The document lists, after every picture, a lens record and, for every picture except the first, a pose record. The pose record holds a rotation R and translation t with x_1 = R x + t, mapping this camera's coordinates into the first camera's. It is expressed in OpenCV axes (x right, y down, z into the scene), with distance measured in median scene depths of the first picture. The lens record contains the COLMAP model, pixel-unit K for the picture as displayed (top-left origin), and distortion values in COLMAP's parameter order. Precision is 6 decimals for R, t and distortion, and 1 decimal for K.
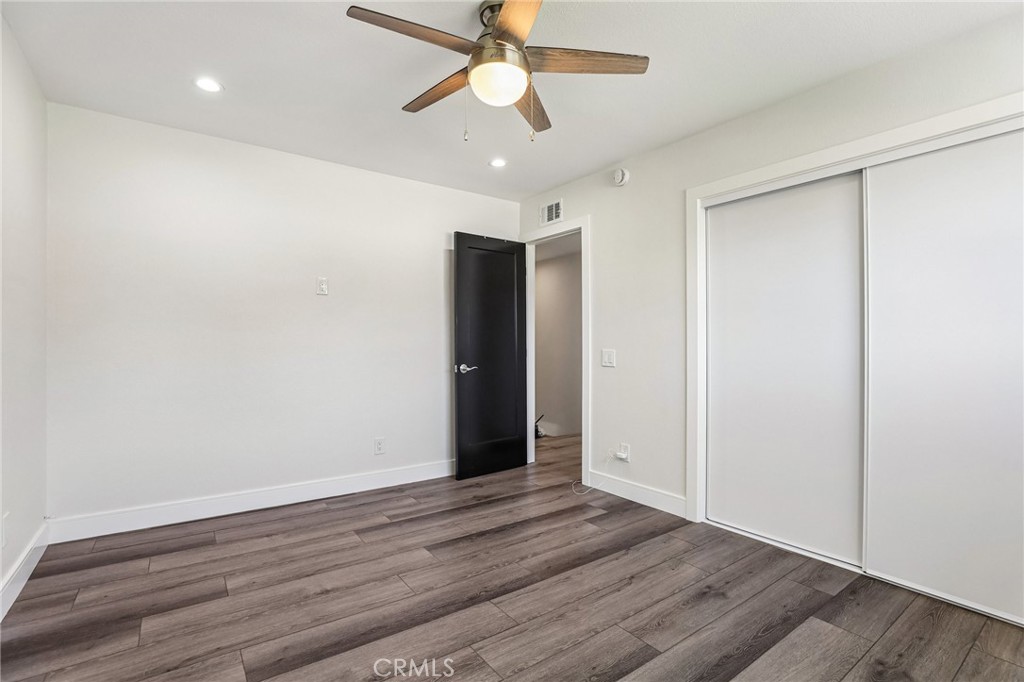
lens RADIAL K [[489.8, 0, 512.0], [0, 489.8, 341.0], [0, 0, 1]] dist [-0.029840, 0.011240]
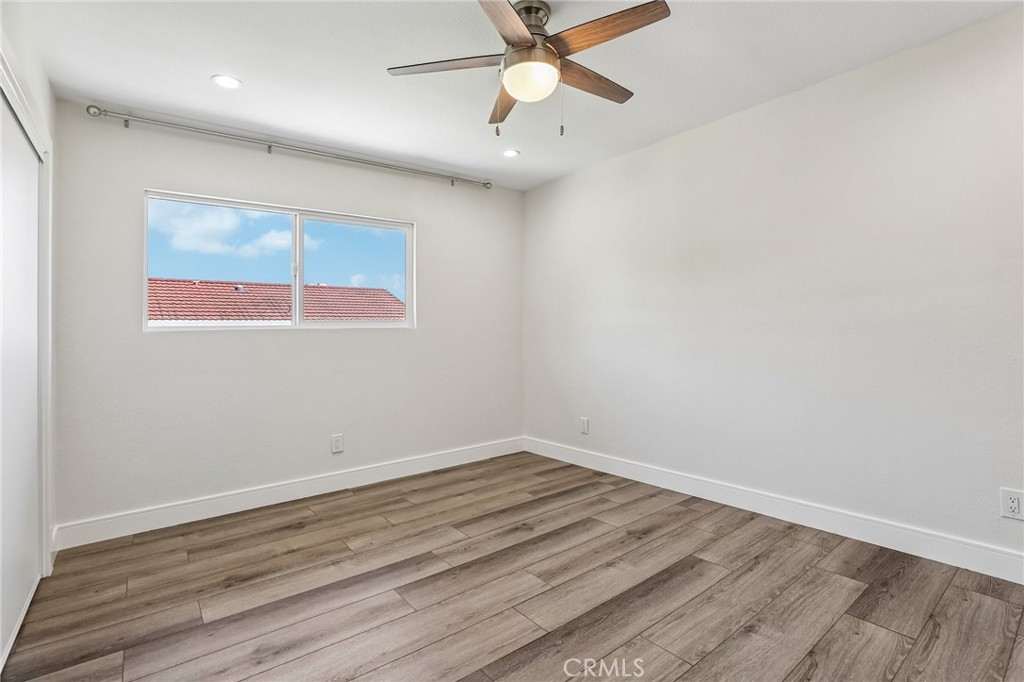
lens RADIAL K [[489.8, 0, 512.0], [0, 489.8, 341.0], [0, 0, 1]] dist [-0.029840, 0.011240]
pose [[-0.999375, 0.017683, -0.030619, 0.025616], [0.017496, 0.999827, 0.006375, 0.014243], [0.030727, 0.005835, -0.999511, 1.408415]]
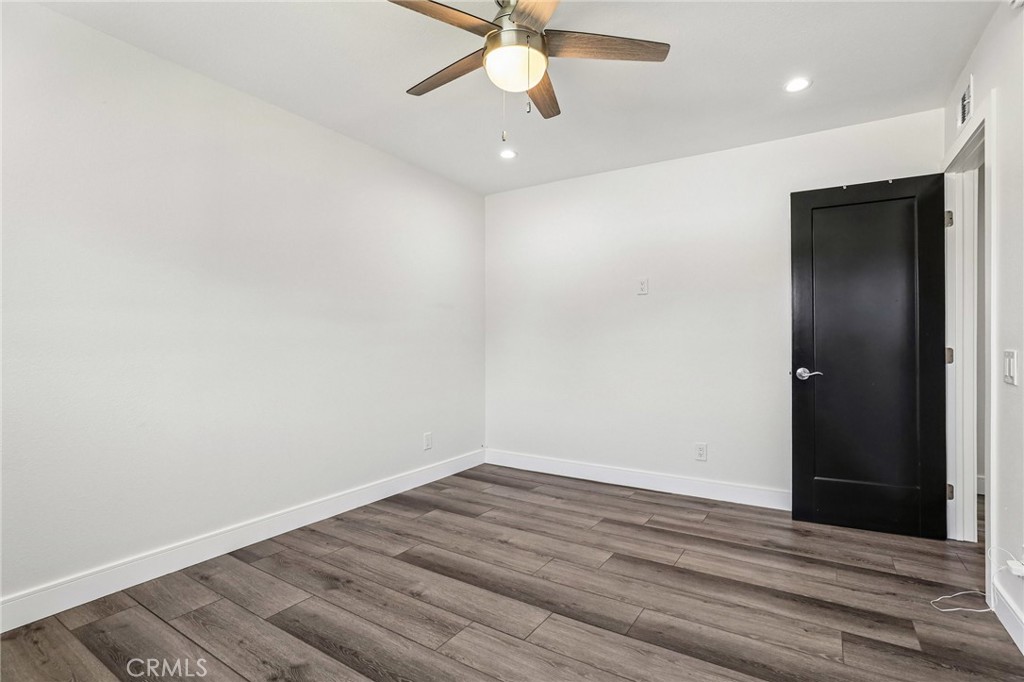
lens RADIAL K [[489.8, 0, 512.0], [0, 489.8, 341.0], [0, 0, 1]] dist [-0.029840, 0.011240]
pose [[0.351171, -0.007706, -0.936280, 0.627393], [0.015036, 0.999884, -0.002590, 0.002647], [0.936191, -0.013169, 0.351246, 0.457250]]
